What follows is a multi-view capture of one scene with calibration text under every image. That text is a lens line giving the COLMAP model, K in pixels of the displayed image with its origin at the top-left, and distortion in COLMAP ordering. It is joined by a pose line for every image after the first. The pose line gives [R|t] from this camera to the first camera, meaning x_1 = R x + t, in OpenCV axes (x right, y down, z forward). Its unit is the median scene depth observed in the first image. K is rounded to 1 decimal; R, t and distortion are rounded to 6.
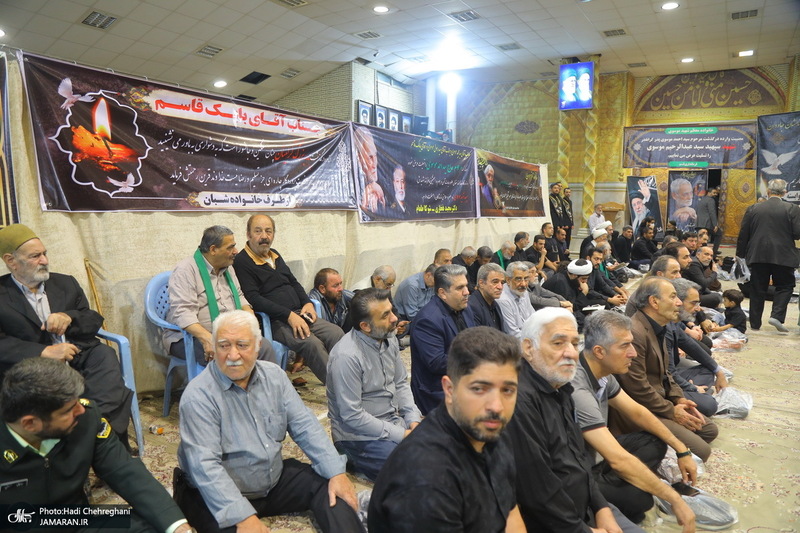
lens RADIAL K [[547.2, 0, 398.9], [0, 547.2, 264.1], [0, 0, 1]] dist [-0.049559, 0.008238]
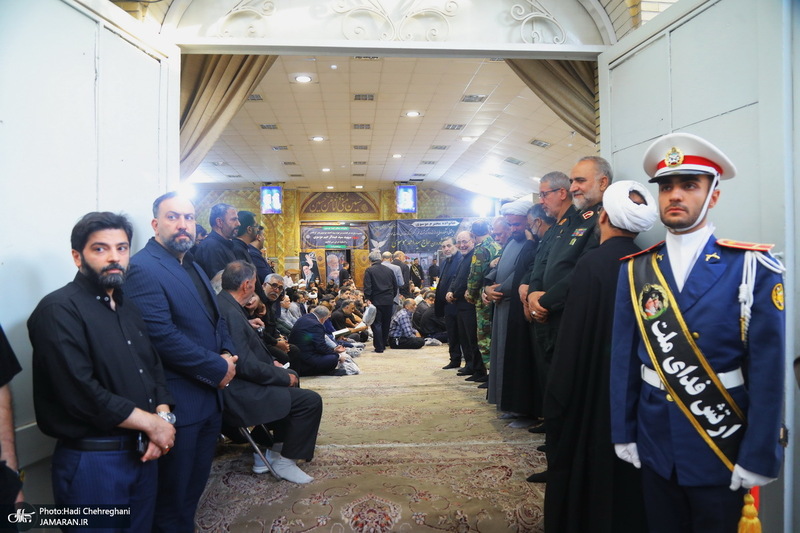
lens RADIAL K [[547.2, 0, 400.6], [0, 547.2, 266.0], [0, 0, 1]] dist [-0.049559, 0.008238]
pose [[0.795203, -0.024214, 0.605859, -0.366772], [0.094239, 0.991996, -0.084044, 0.047310], [-0.598975, 0.123927, 0.791120, -0.518991]]
